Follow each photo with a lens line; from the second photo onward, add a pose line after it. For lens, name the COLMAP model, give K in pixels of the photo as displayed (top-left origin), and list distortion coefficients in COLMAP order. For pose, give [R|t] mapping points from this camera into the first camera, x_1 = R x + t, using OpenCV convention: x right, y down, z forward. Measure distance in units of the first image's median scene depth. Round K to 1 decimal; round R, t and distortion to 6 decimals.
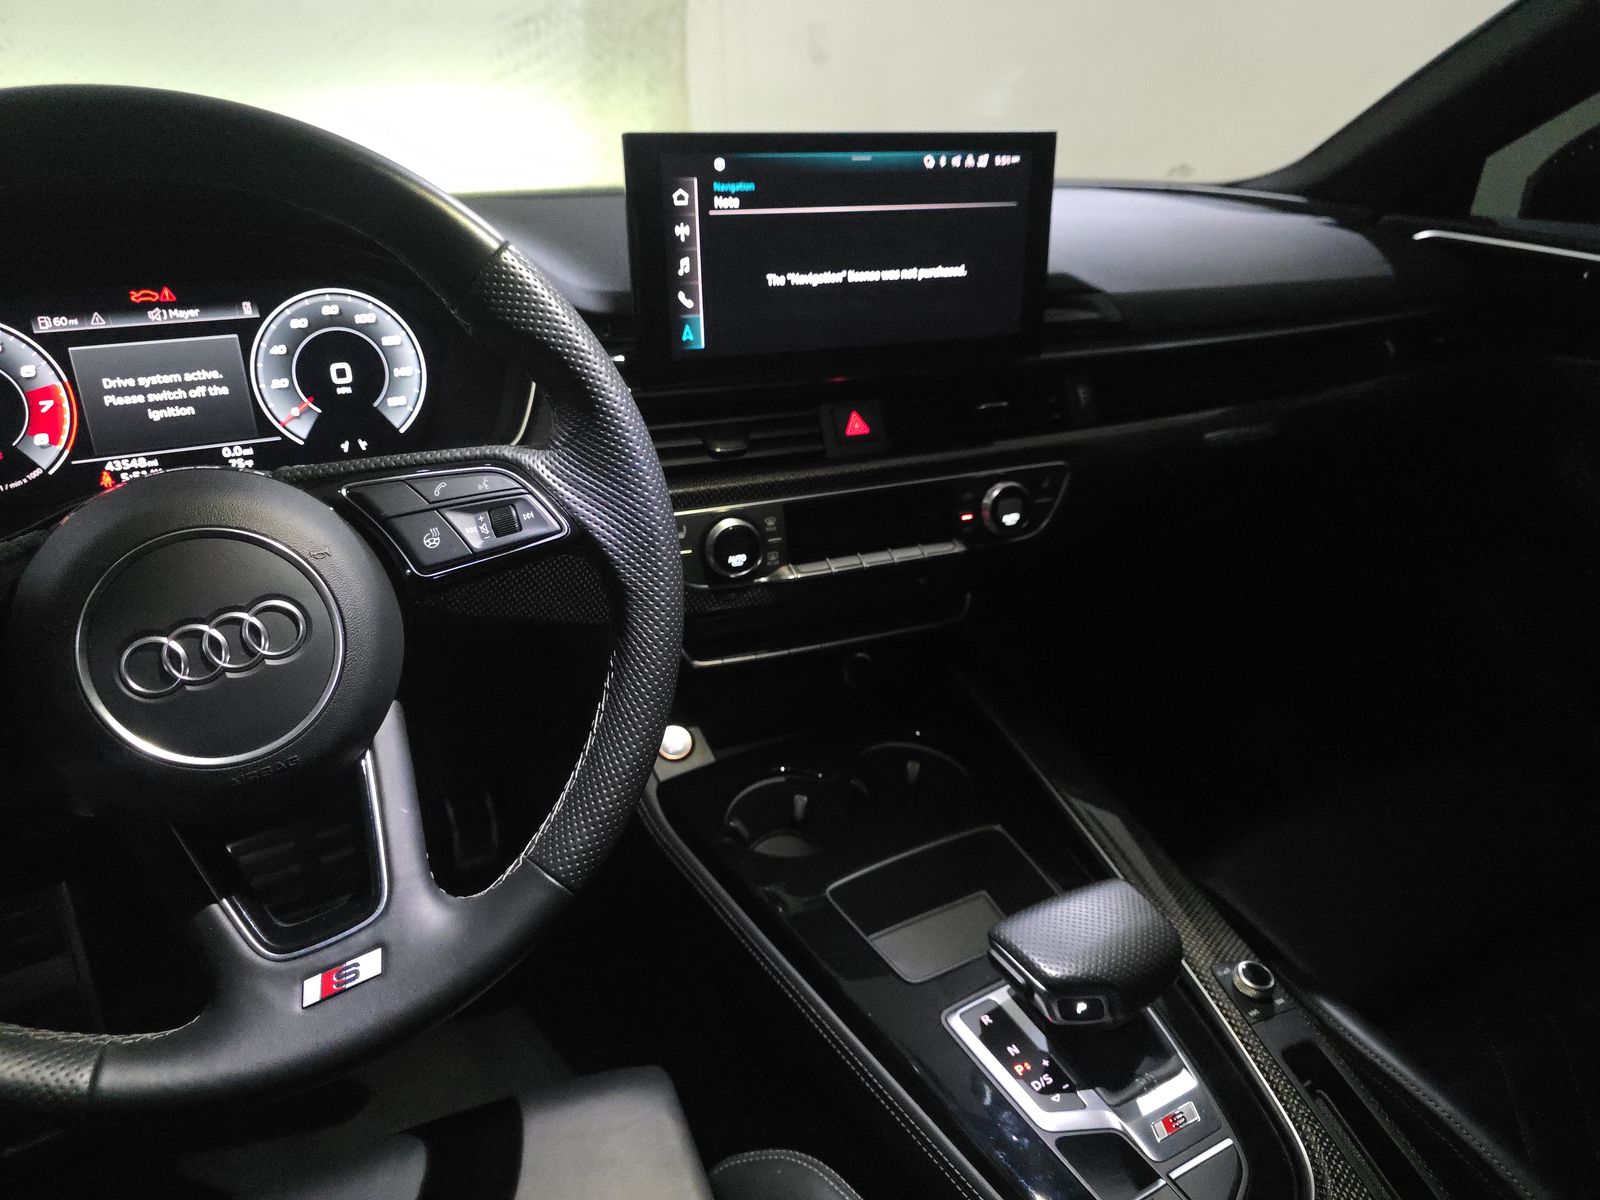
lens RADIAL K [[1079.2, 0, 776.7], [0, 1079.2, 609.0], [0, 0, 1]] dist [0.071942, -0.085407]
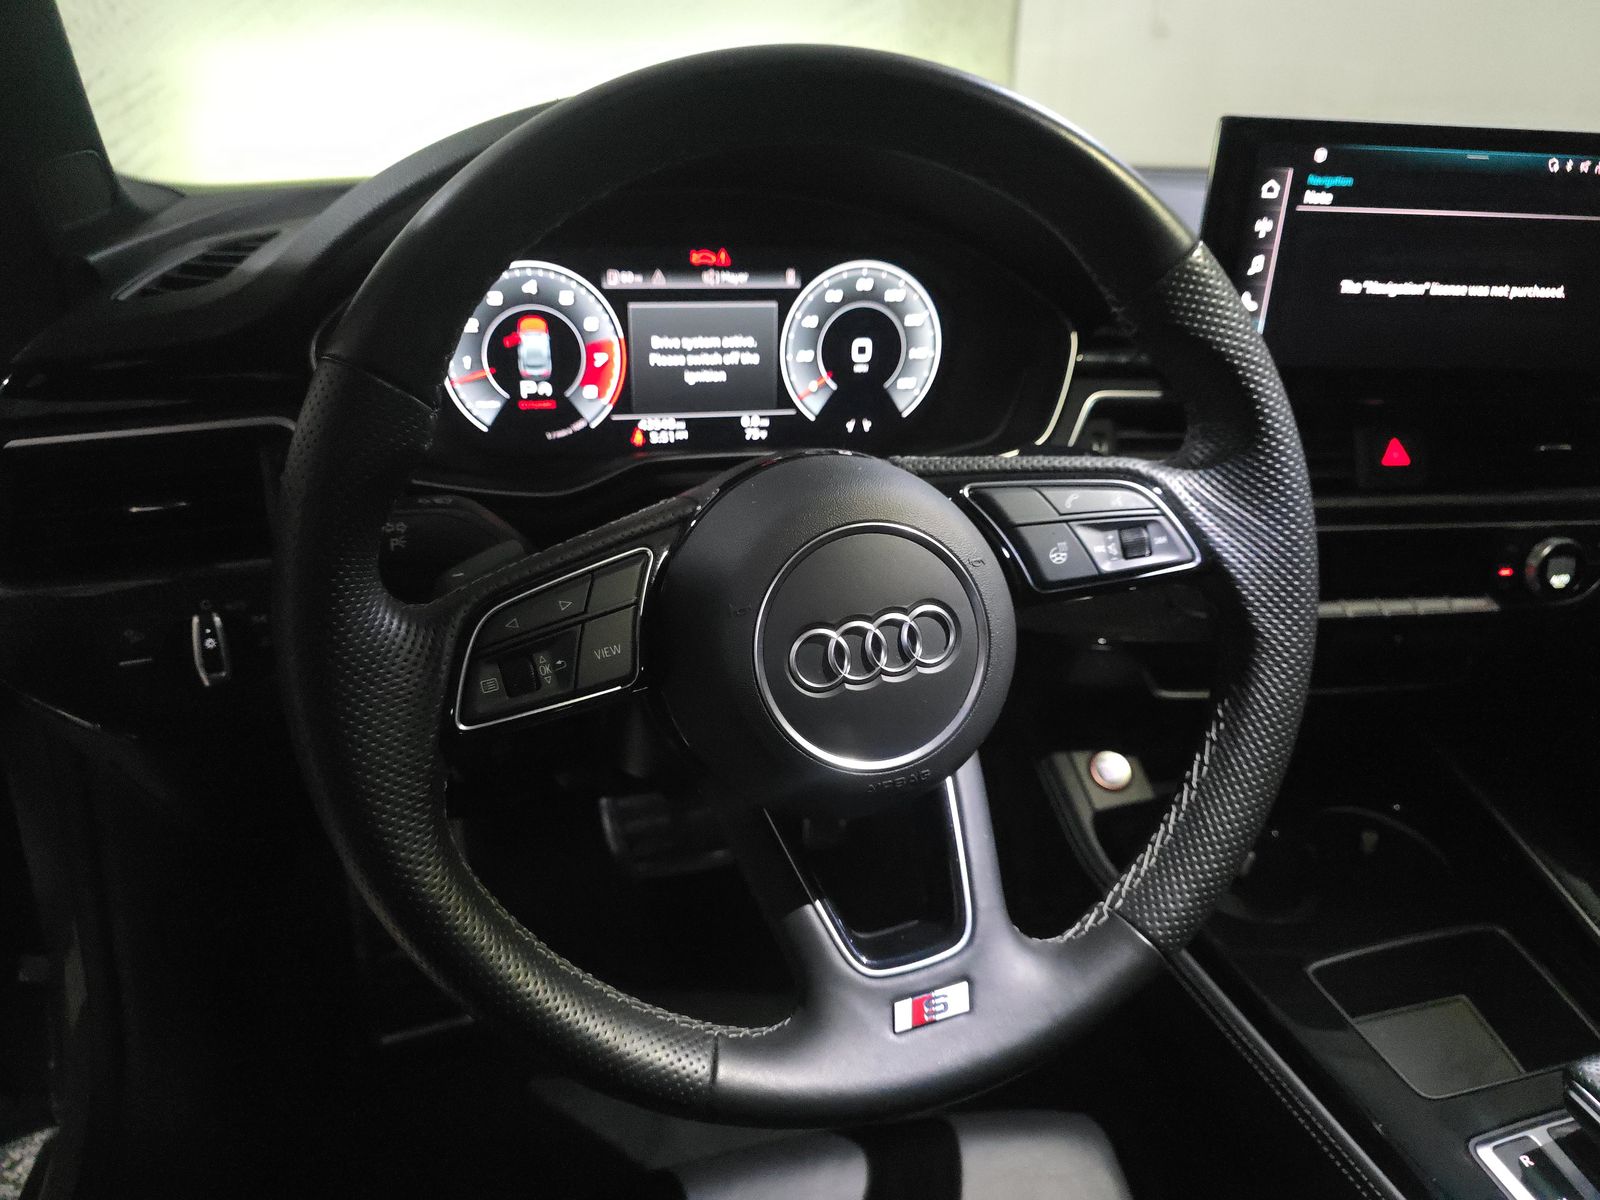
lens RADIAL K [[1089.5, 0, 786.5], [0, 1089.5, 611.5], [0, 0, 1]] dist [0.035160, -0.026800]
pose [[0.976541, 0.135115, -0.167664, -0.286051], [-0.130219, 0.990682, 0.039912, -0.017321], [0.171494, -0.017143, 0.985036, 0.032489]]
